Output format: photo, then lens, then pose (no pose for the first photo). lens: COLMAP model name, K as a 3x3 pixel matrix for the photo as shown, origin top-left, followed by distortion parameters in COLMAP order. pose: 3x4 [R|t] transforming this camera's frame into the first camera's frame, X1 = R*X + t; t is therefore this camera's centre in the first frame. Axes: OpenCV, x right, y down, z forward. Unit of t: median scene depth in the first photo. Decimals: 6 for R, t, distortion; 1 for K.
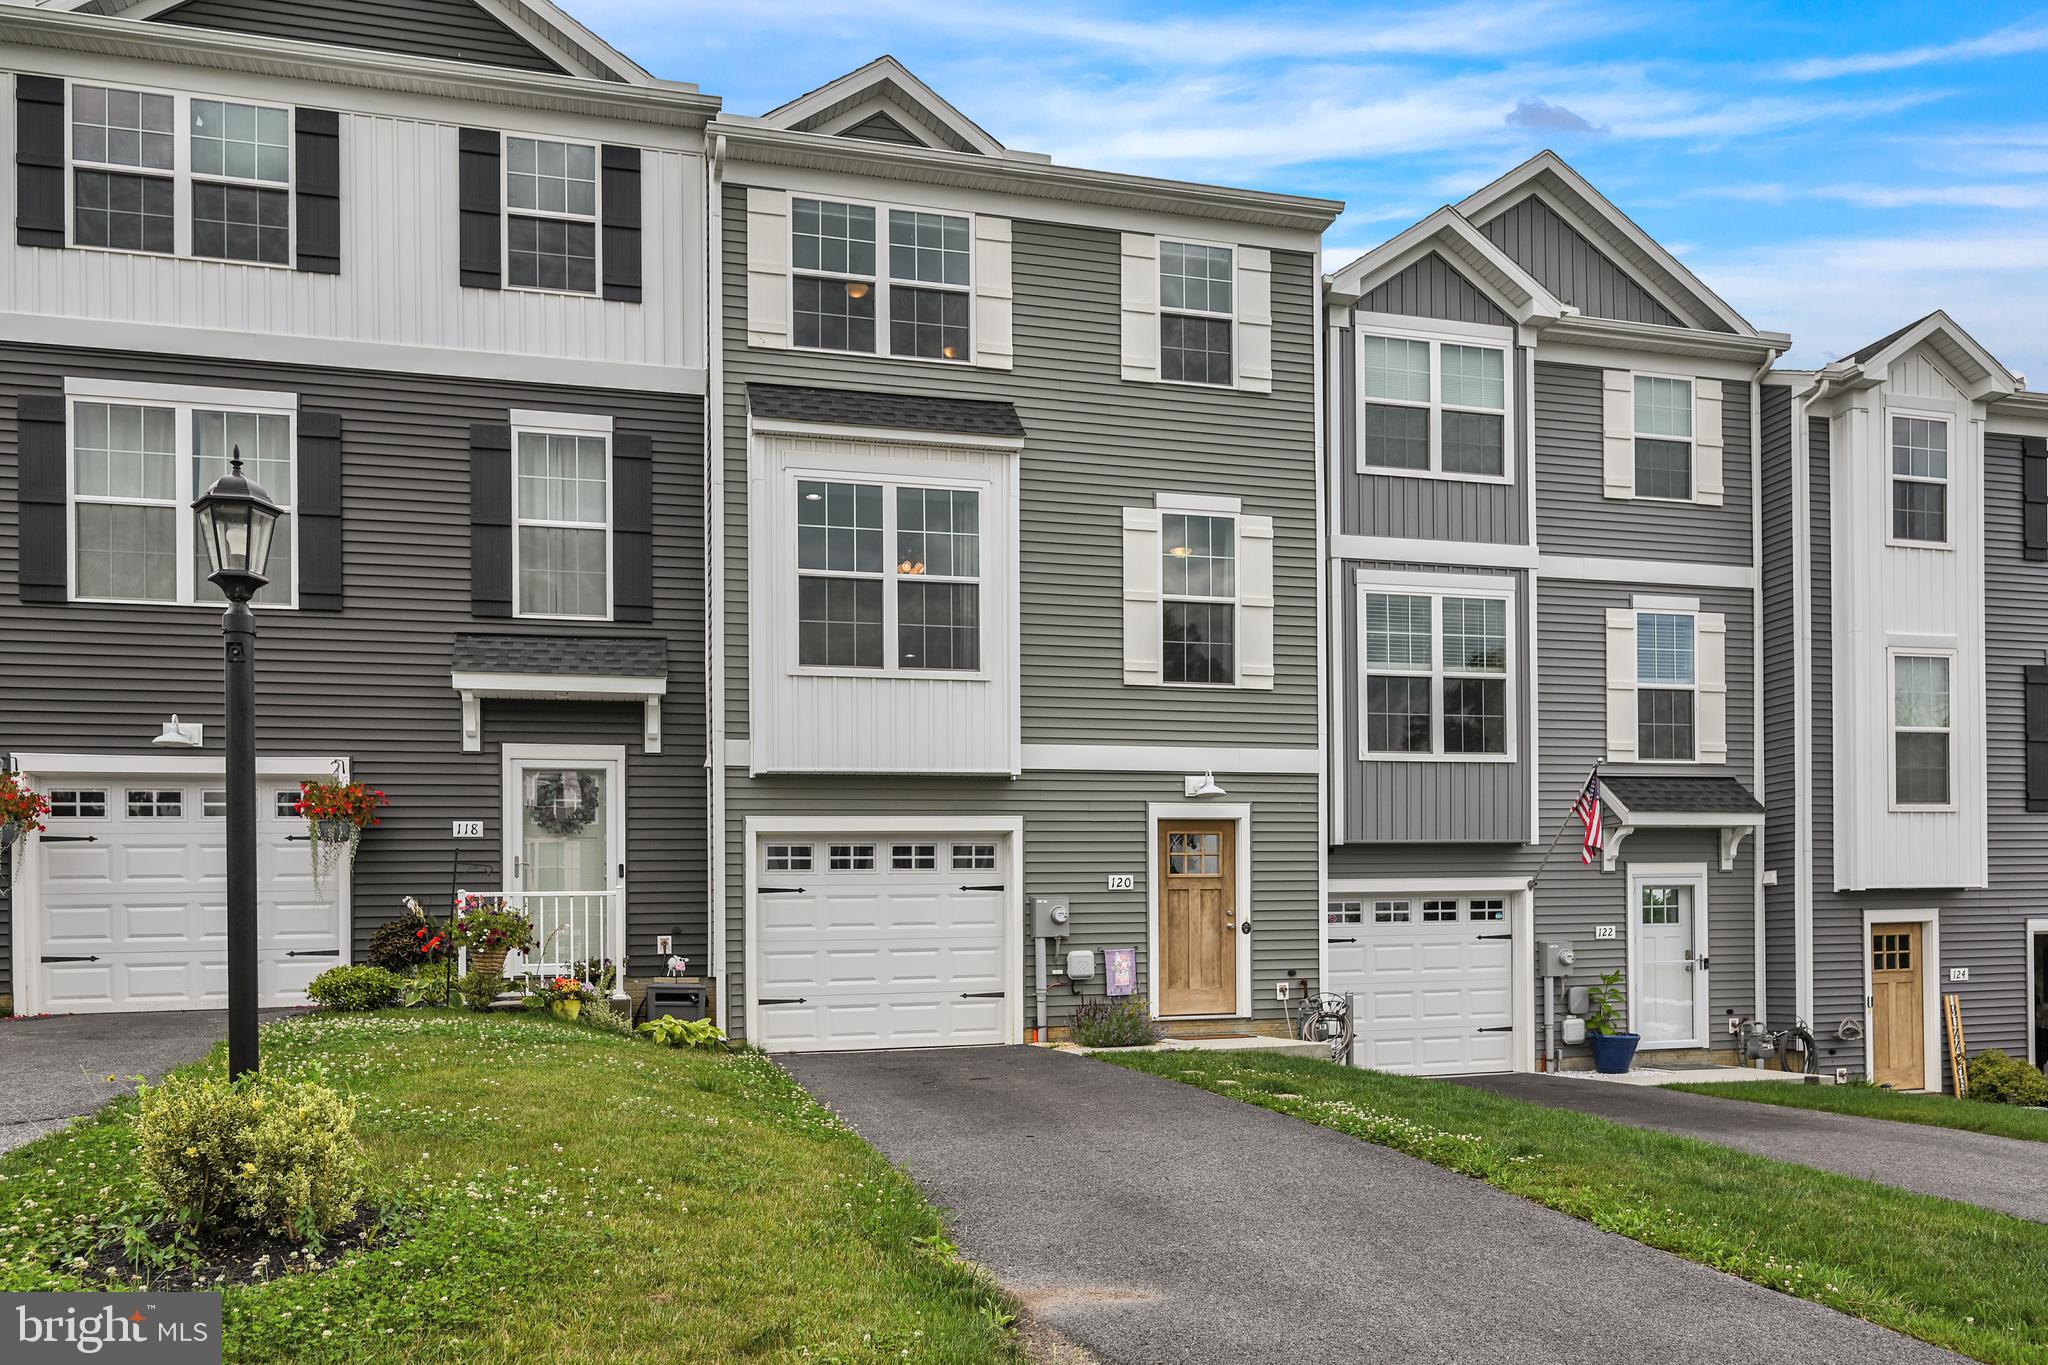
lens RADIAL K [[1448.8, 0, 1024.0], [0, 1448.8, 682.5], [0, 0, 1]] dist [-0.002886, 0.001757]
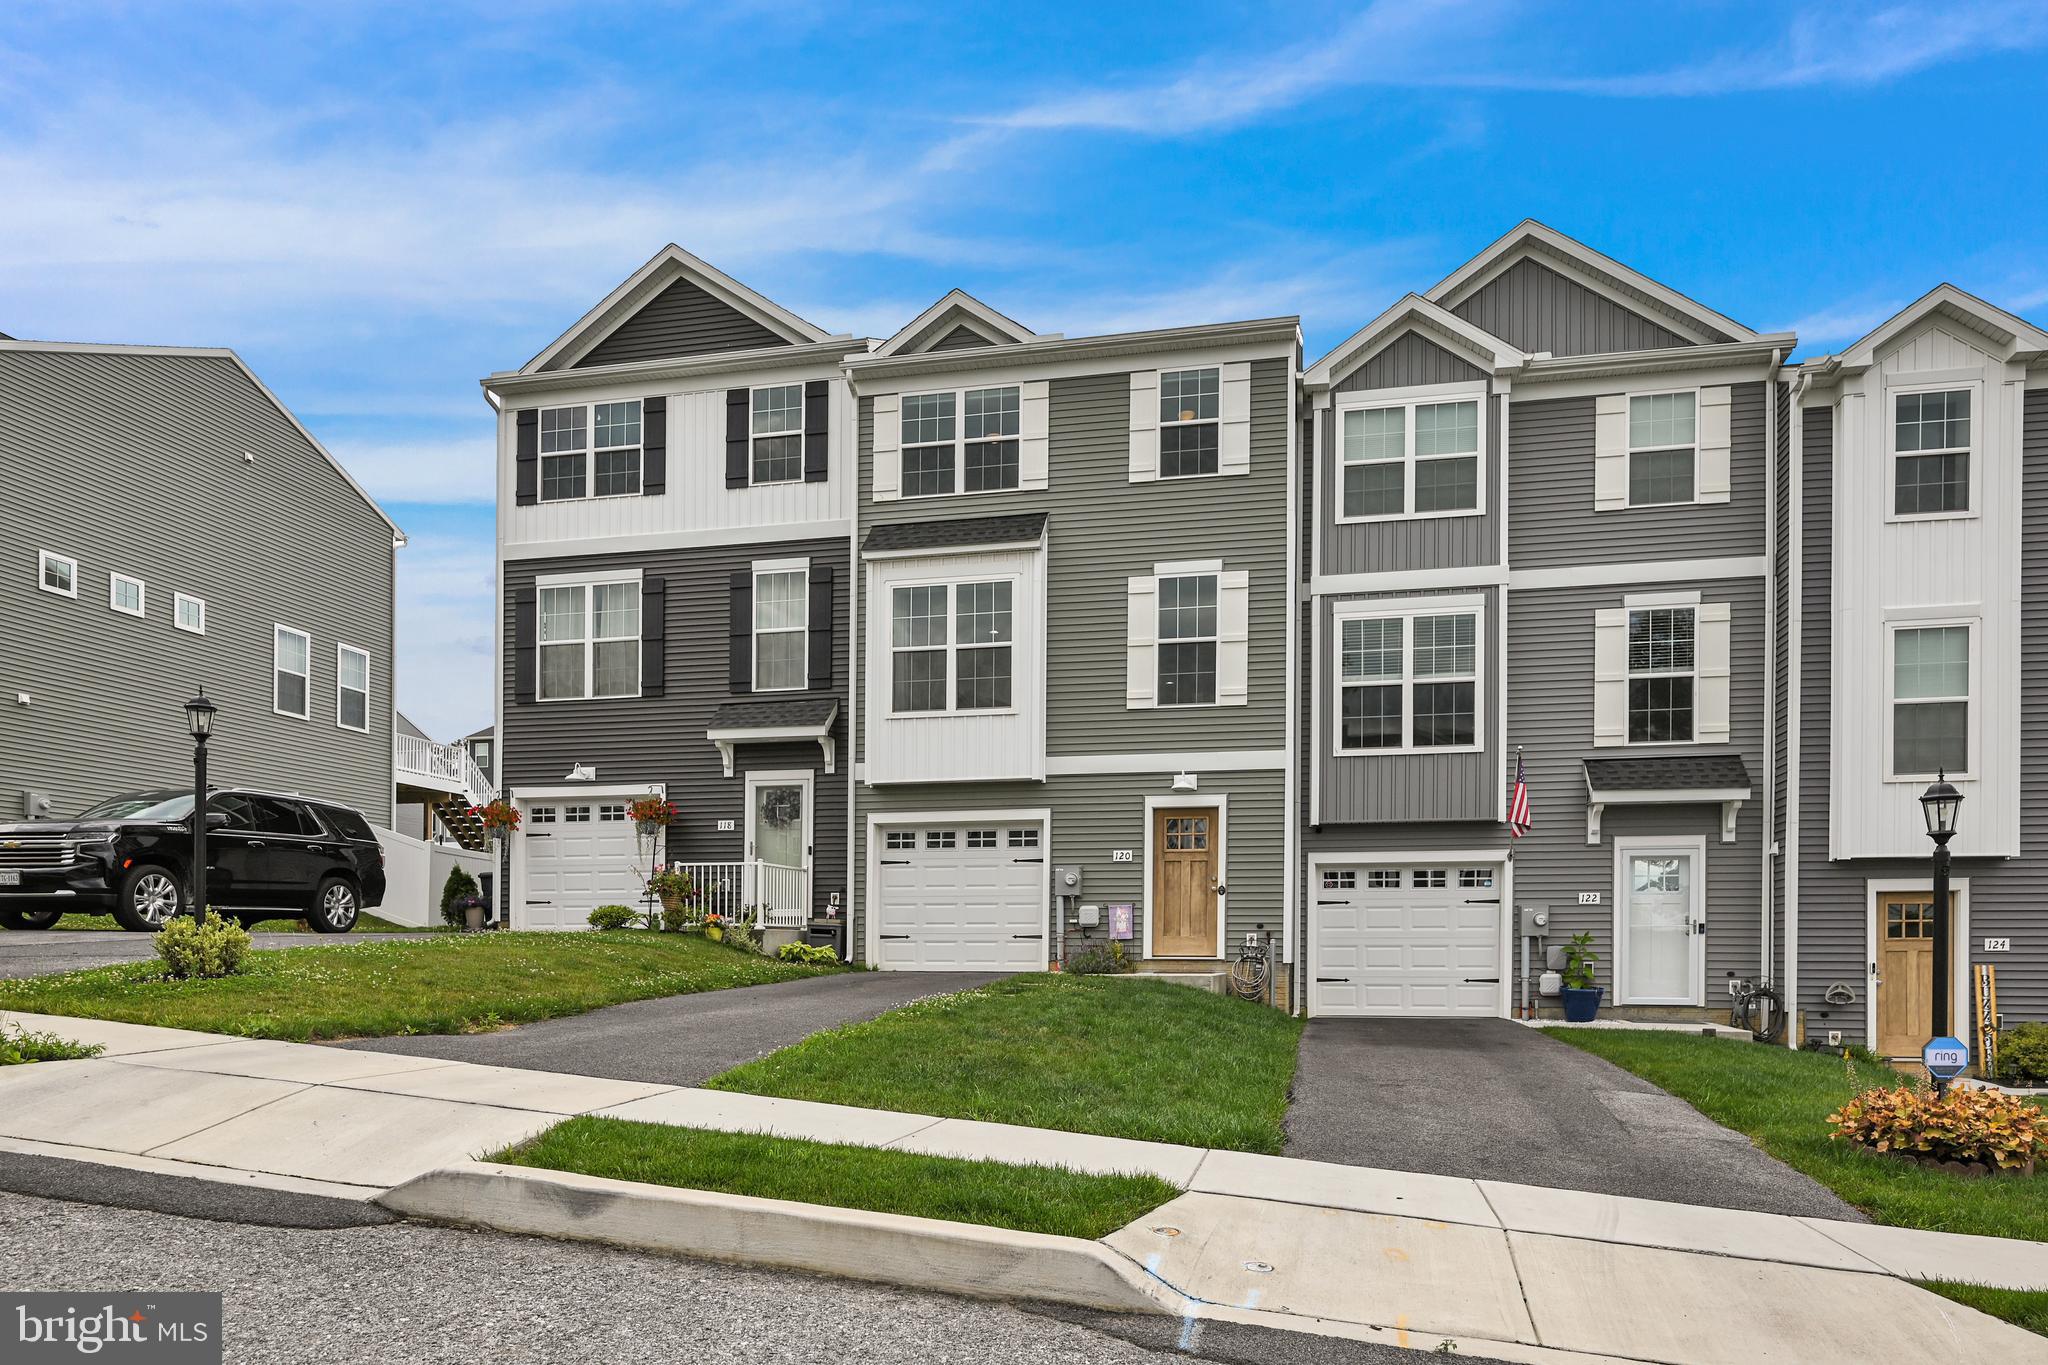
lens RADIAL K [[1189.3, 0, 894.9], [0, 1189.3, 649.0], [0, 0, 1]] dist [-0.000633, -0.000211]
pose [[0.878611, -0.088259, -0.469311, 0.390626], [0.067434, 0.995855, -0.061036, -0.001292], [0.472753, 0.021979, 0.880921, -0.080870]]
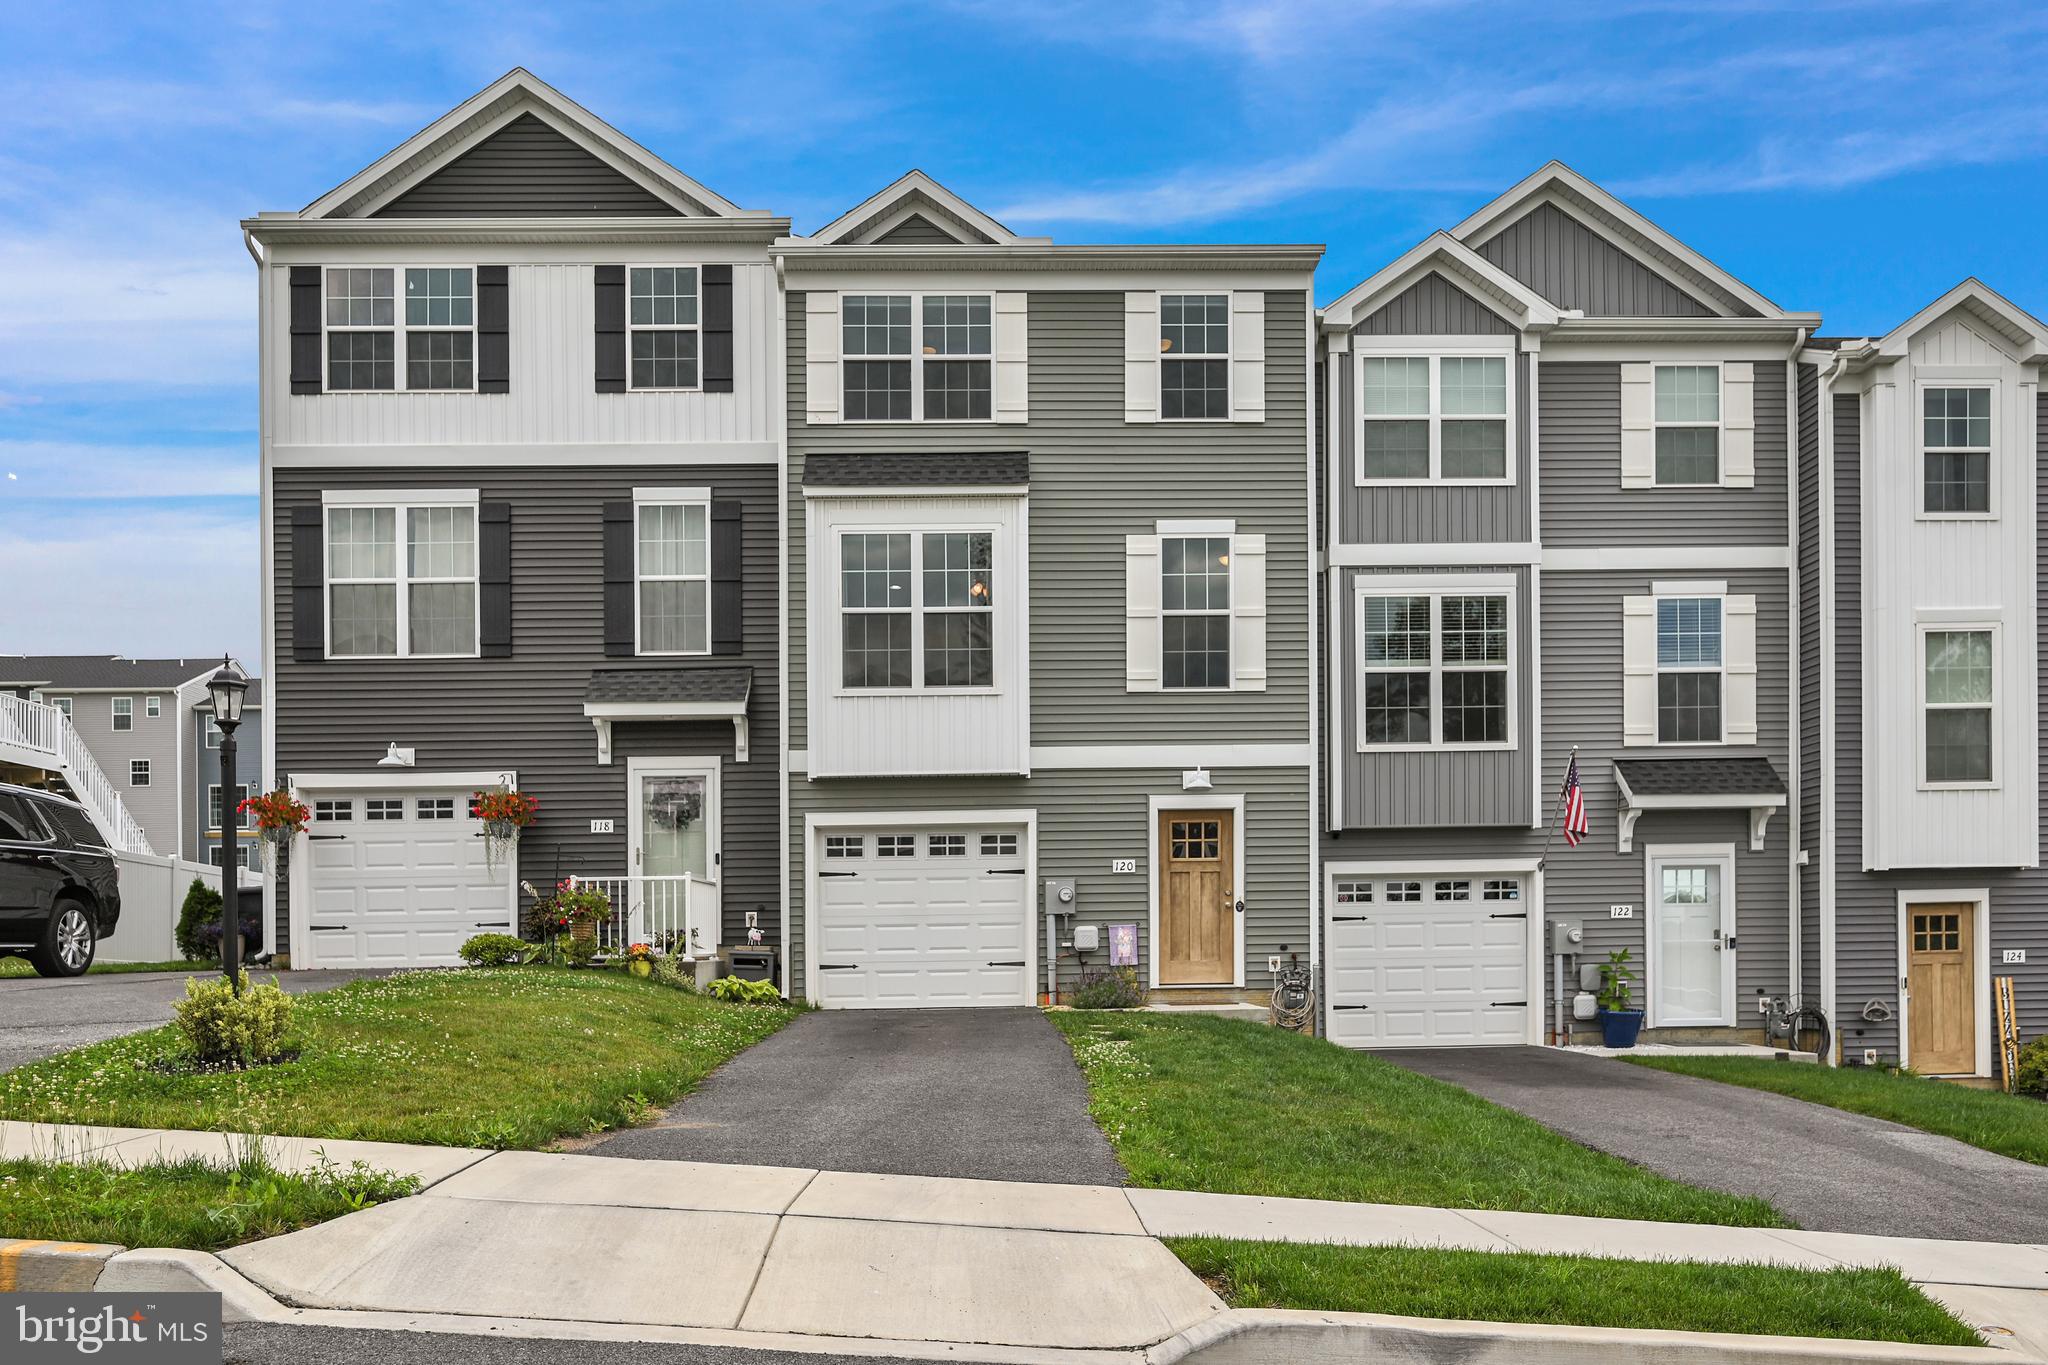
lens RADIAL K [[1467.1, 0, 919.2], [0, 1467.1, 595.6], [0, 0, 1]] dist [-0.001104, -0.001043]
pose [[0.964842, -0.052338, -0.257567, 0.205382], [0.041574, 0.998026, -0.047065, -0.025686], [0.259521, 0.034702, 0.965114, -0.156695]]
